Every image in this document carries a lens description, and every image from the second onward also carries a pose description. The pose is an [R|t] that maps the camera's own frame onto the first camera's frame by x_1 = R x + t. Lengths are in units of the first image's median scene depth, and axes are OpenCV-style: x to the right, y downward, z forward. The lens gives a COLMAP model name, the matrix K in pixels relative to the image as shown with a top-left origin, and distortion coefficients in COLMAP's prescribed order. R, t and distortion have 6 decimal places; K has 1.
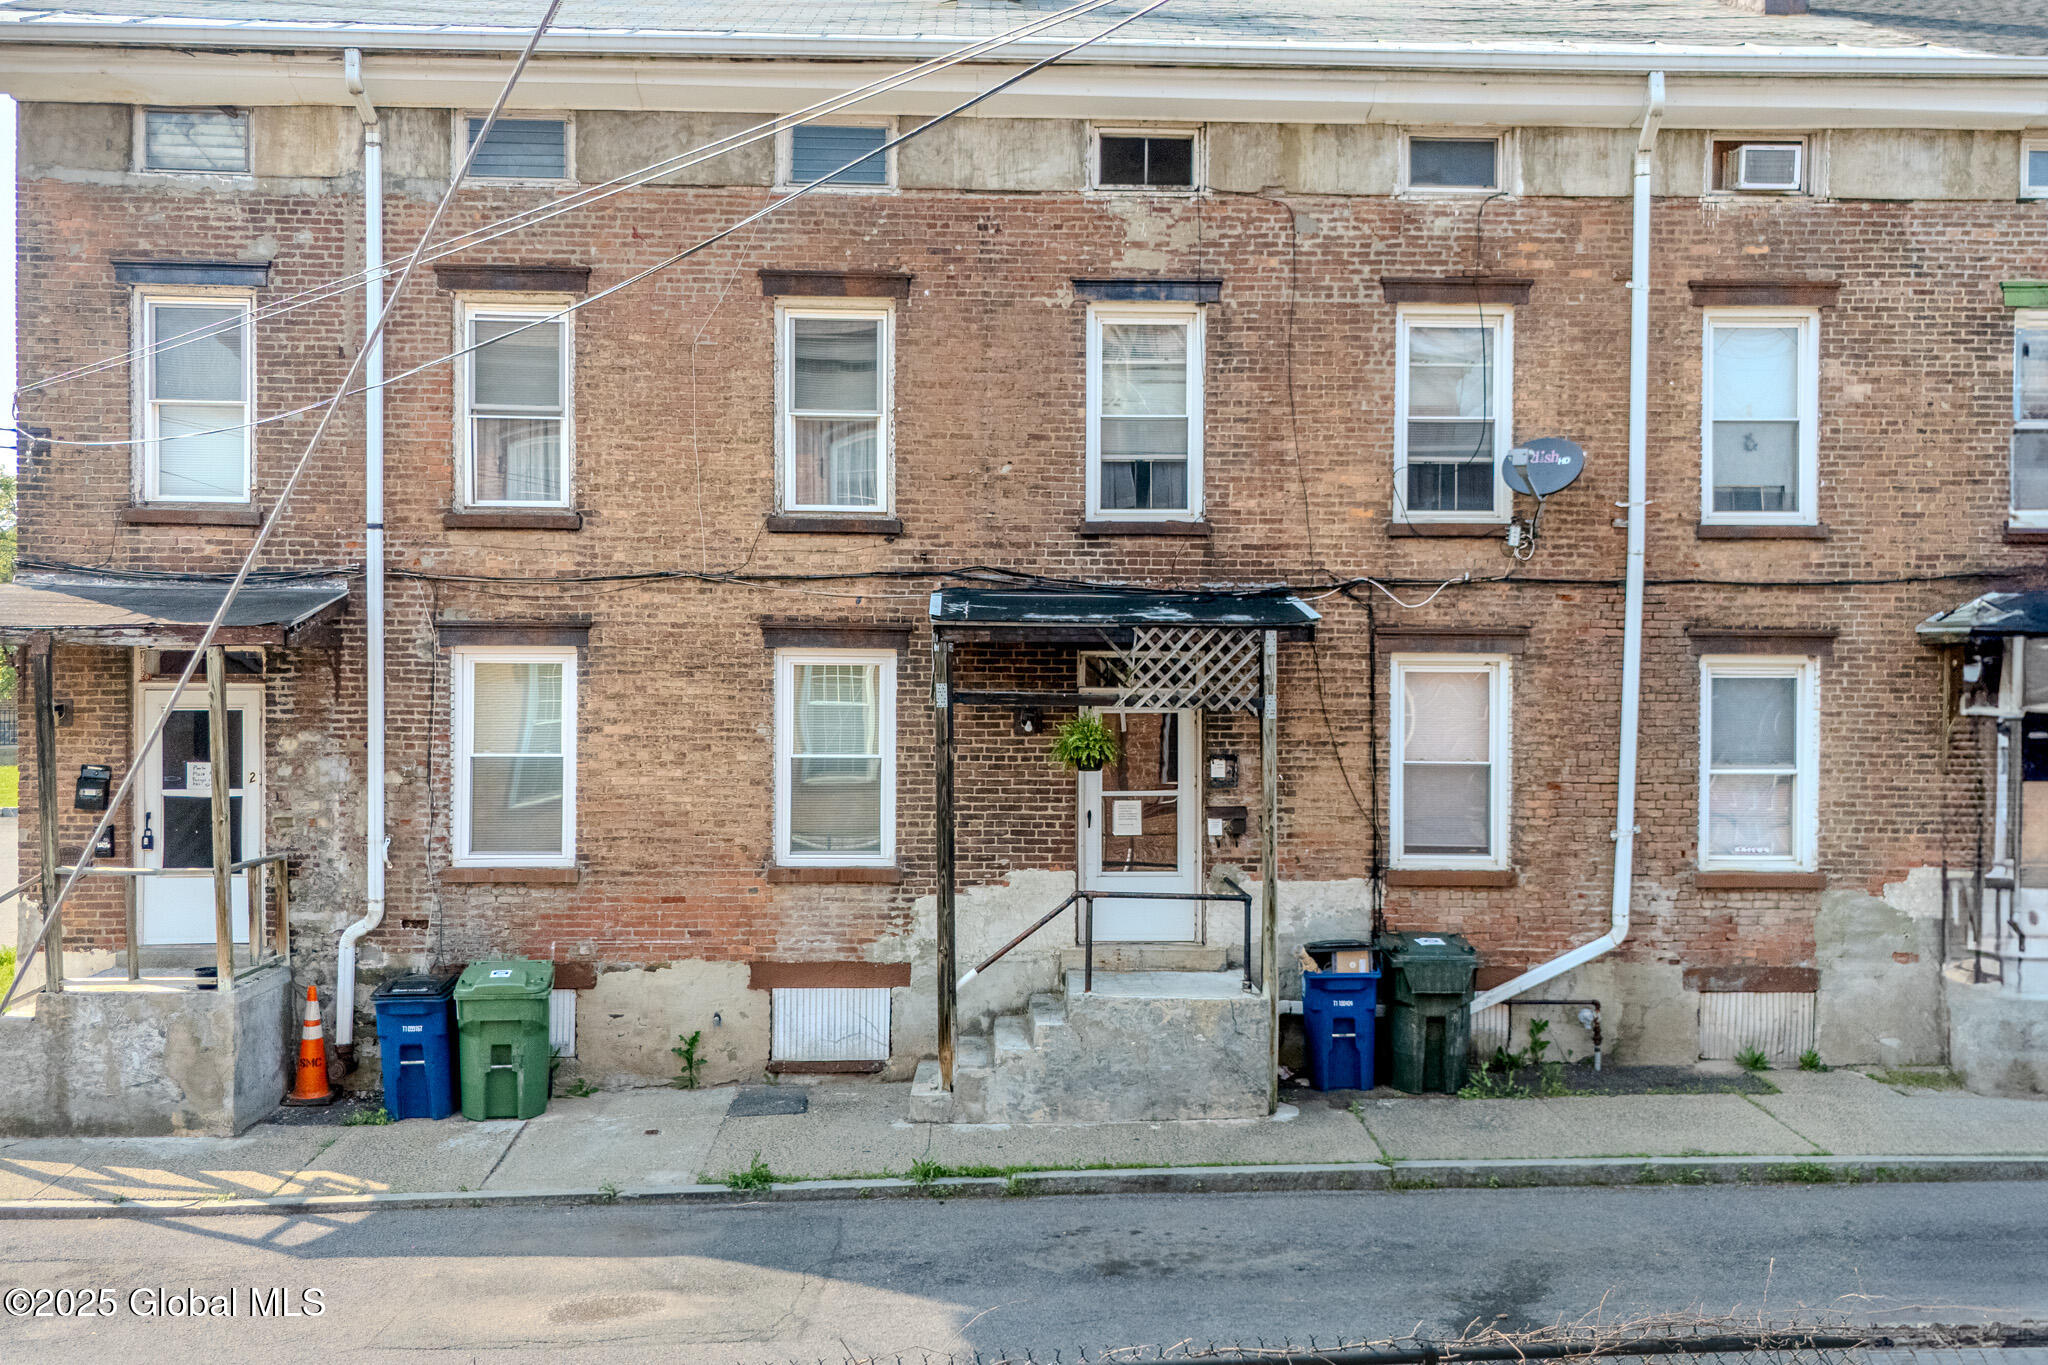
lens RADIAL K [[1841.6, 0, 1024.0], [0, 1841.6, 682.5], [0, 0, 1]] dist [0.074183, -0.095813]
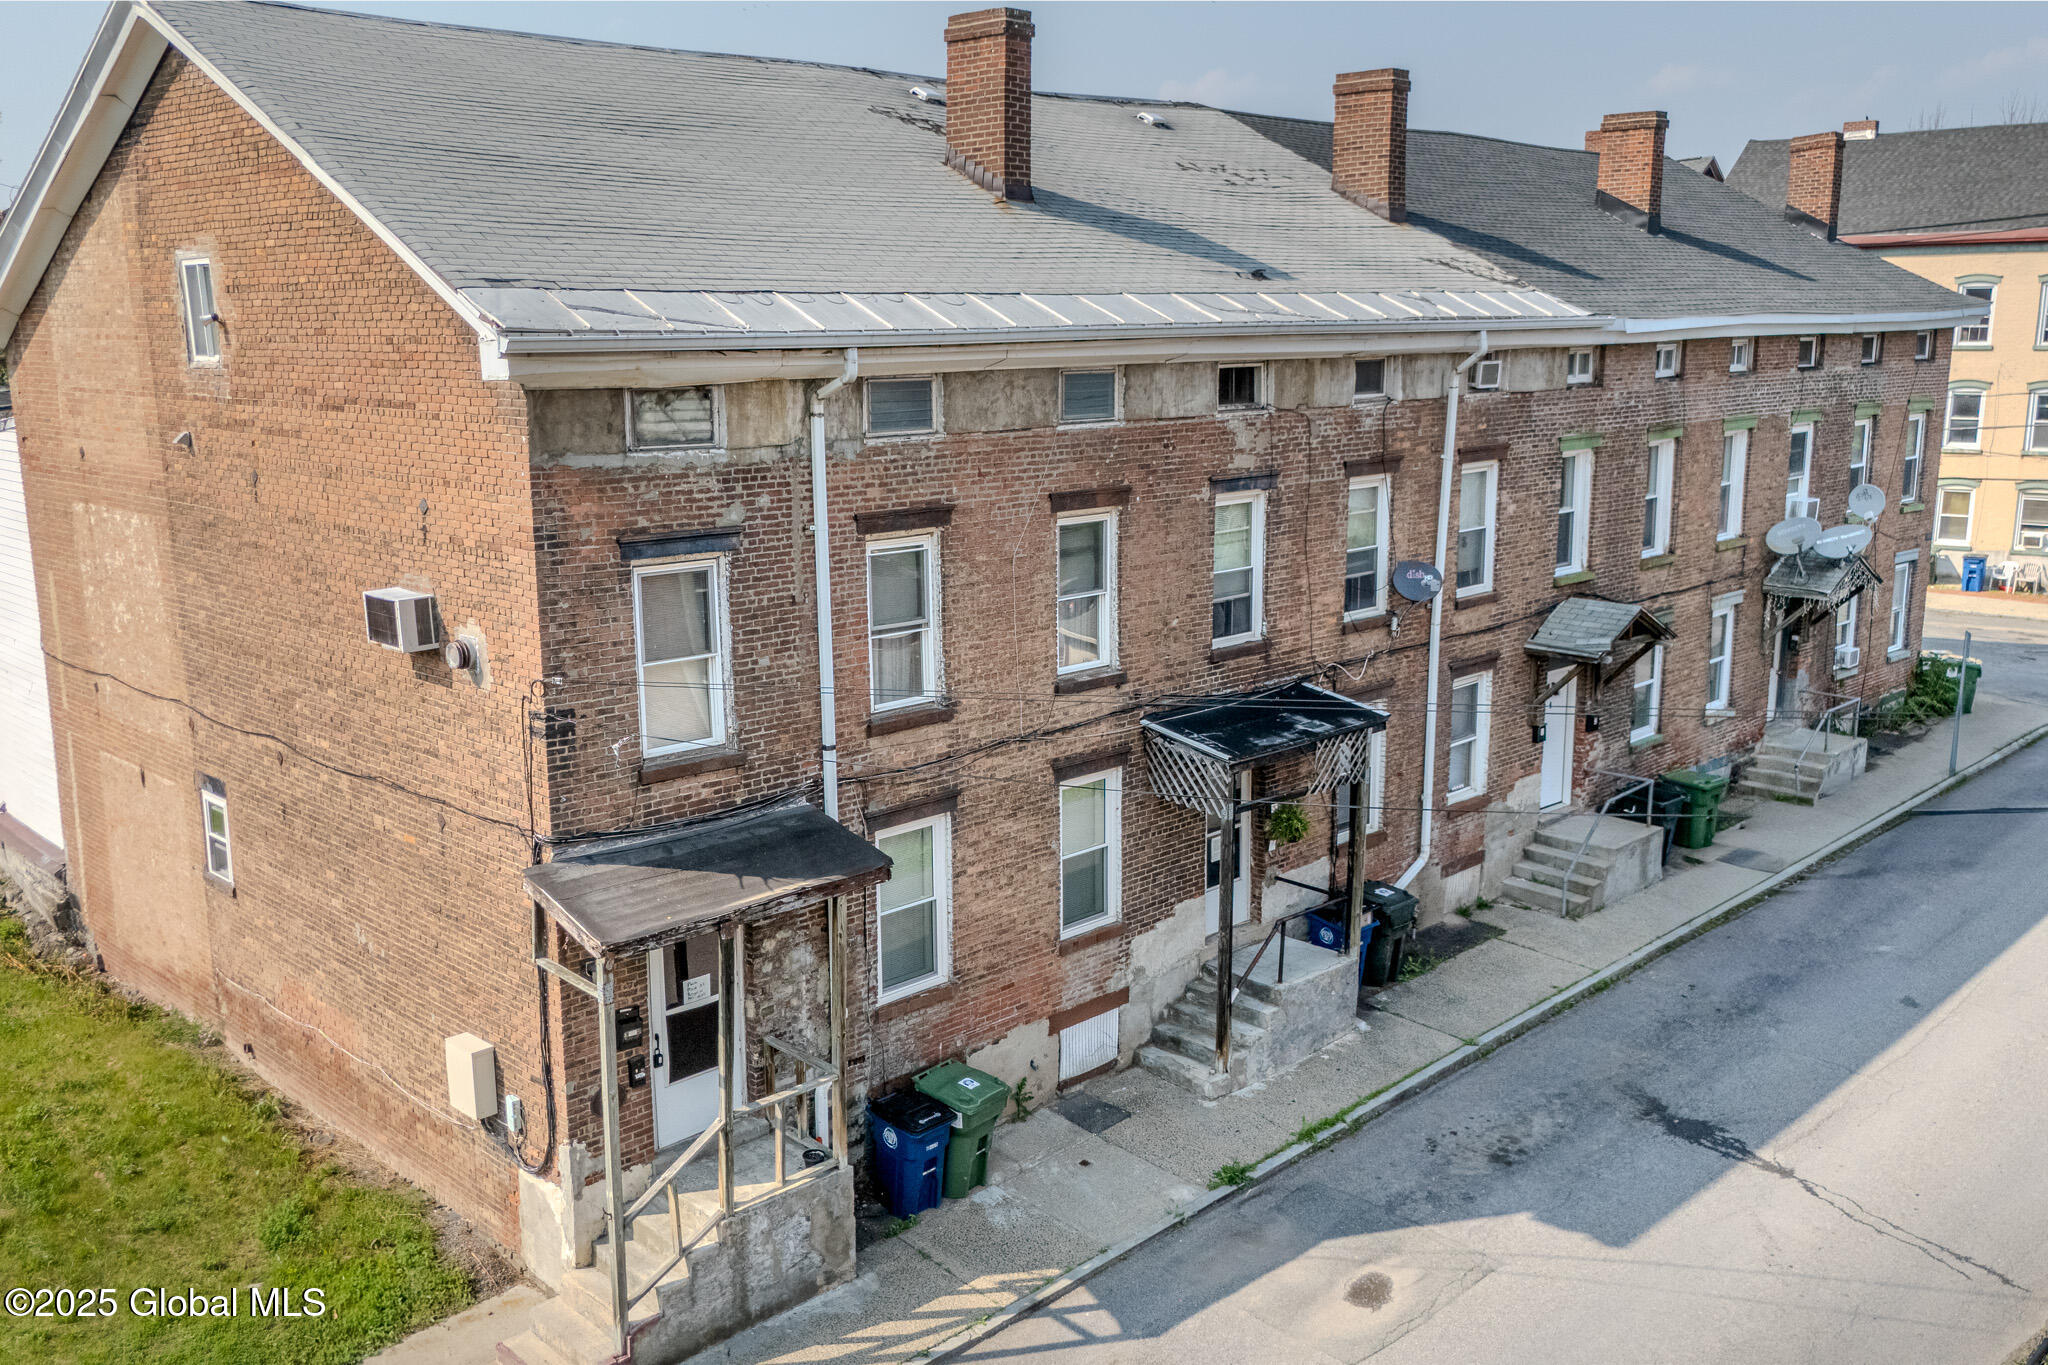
lens RADIAL K [[1811.6, 0, 1024.0], [0, 1811.6, 682.5], [0, 0, 1]] dist [0.144278, -0.476044]
pose [[0.732717, -0.145571, 0.664782, -0.997388], [0.016547, 0.980376, 0.196440, -0.340508], [-0.680333, -0.132935, 0.720747, 0.107981]]
